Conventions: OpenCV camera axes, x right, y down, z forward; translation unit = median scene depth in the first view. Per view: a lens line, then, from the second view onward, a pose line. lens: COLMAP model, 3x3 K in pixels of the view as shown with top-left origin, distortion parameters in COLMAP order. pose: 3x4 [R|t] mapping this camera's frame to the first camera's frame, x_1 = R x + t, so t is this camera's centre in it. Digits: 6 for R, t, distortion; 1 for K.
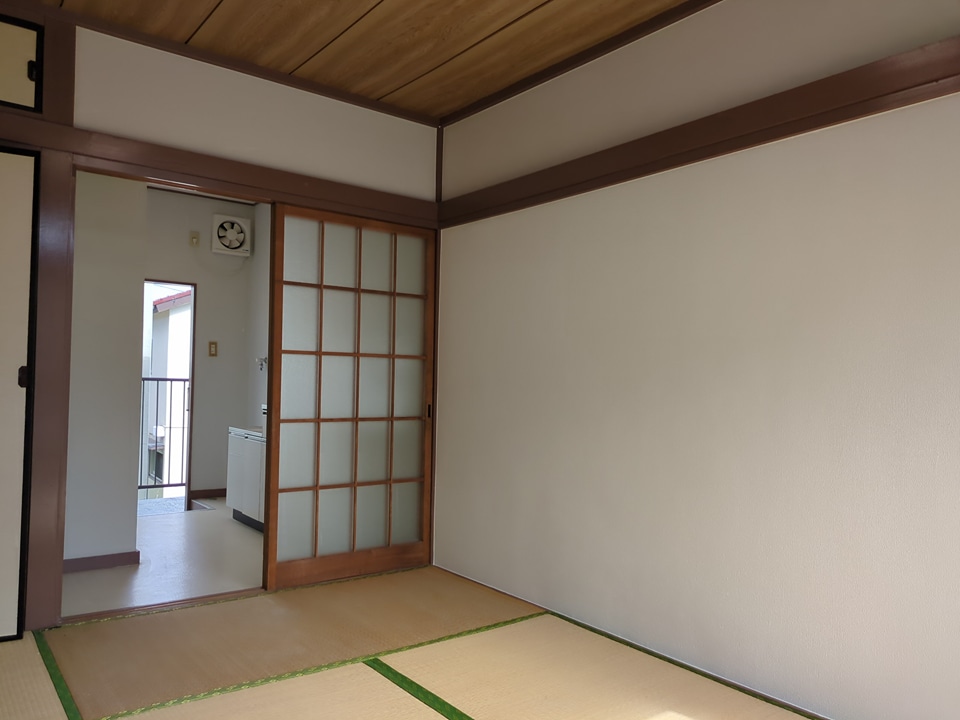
lens RADIAL K [[719.6, 0, 482.2], [0, 719.6, 355.9], [0, 0, 1]] dist [0.037019, -0.029609]
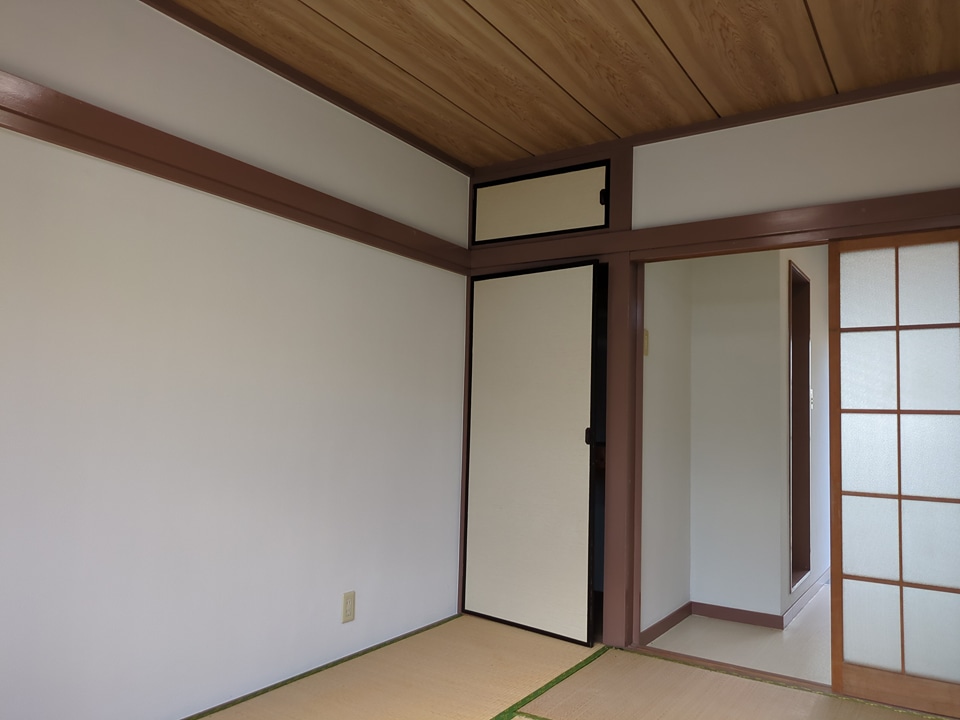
lens RADIAL K [[719.6, 0, 479.0], [0, 719.6, 367.6], [0, 0, 1]] dist [0.037019, -0.029609]
pose [[0.330391, -0.081762, -0.940296, 0.474413], [0.012614, 0.996534, -0.082220, 0.009880], [0.943760, 0.015304, 0.330277, 0.372676]]
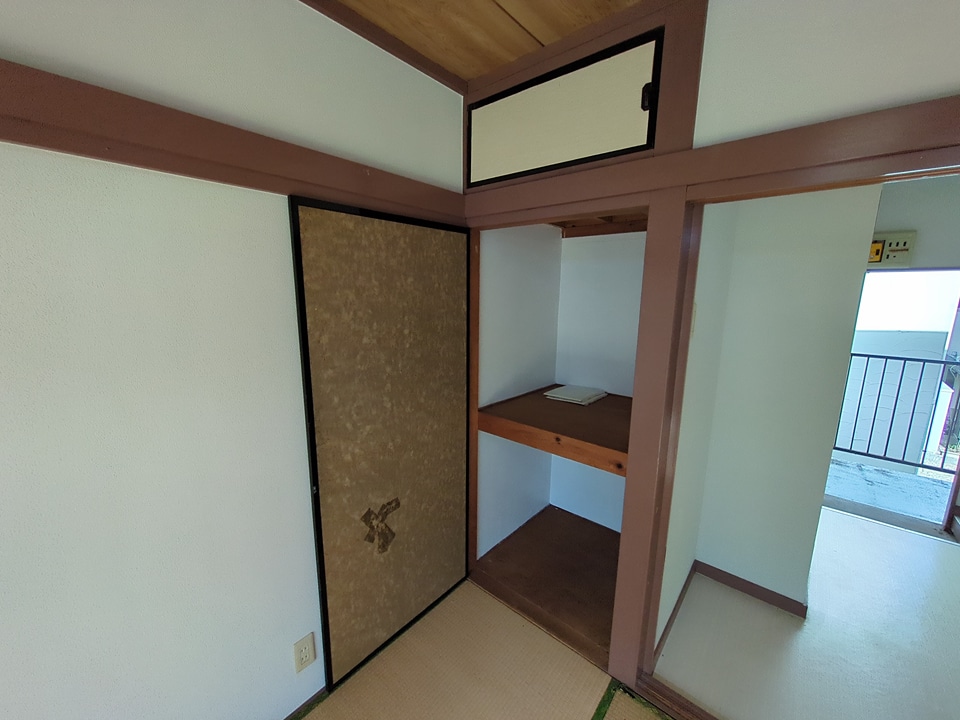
lens RADIAL K [[378.8, 0, 480.1], [0, 378.8, 359.3], [0, 0, 1]] dist [0.002763, -0.000849]
pose [[0.196756, 0.156014, -0.967960, -0.190750], [0.019891, 0.986420, 0.163033, -0.169892], [0.980251, -0.051332, 0.190980, 0.708047]]
